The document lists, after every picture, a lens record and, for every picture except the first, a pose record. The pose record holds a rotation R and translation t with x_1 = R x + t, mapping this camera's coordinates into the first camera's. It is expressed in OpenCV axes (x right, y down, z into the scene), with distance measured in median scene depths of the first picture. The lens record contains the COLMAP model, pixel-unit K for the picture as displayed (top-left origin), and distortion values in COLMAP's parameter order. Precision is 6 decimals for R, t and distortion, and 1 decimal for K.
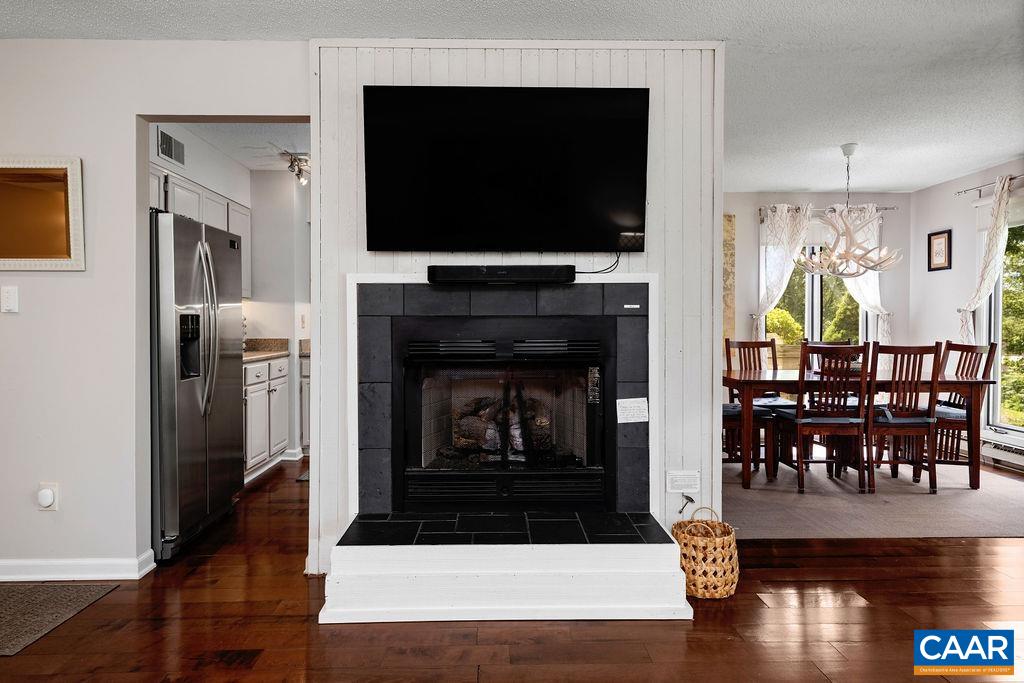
lens RADIAL K [[630.8, 0, 503.8], [0, 630.8, 326.2], [0, 0, 1]] dist [0.006989, -0.000132]
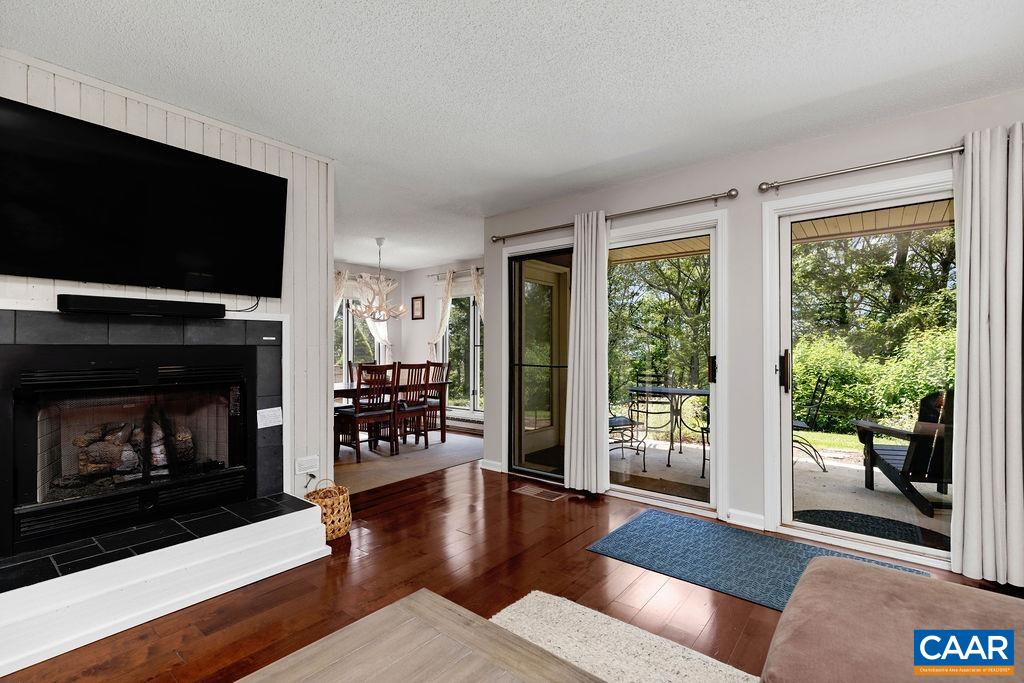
lens RADIAL K [[464.5, 0, 511.7], [0, 464.5, 350.8], [0, 0, 1]] dist [0.002434, 0.001351]
pose [[0.649244, -0.004463, 0.760567, -0.140989], [0.008578, 0.999962, -0.001455, -0.000061], [-0.760532, 0.007469, 0.649258, -0.008429]]
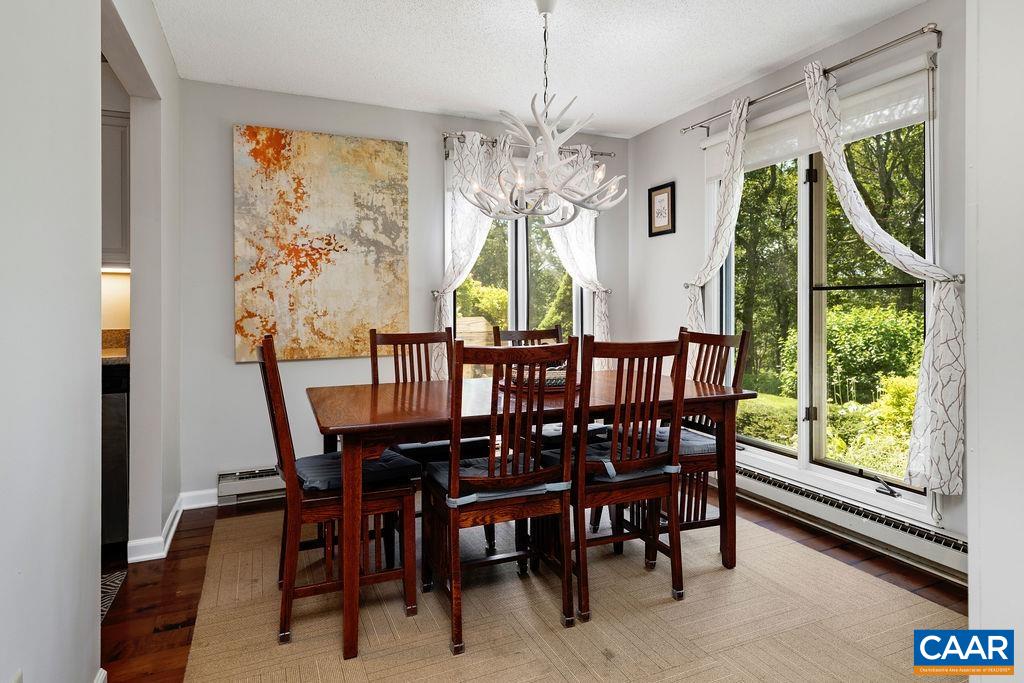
lens RADIAL K [[571.0, 0, 512.5], [0, 571.0, 303.6], [0, 0, 1]] dist [0.011865, 0.000040]
pose [[0.925898, -0.004572, 0.377746, 0.347471], [0.008345, 0.999930, -0.008353, 0.001219], [-0.377681, 0.010886, 0.925872, 0.578386]]
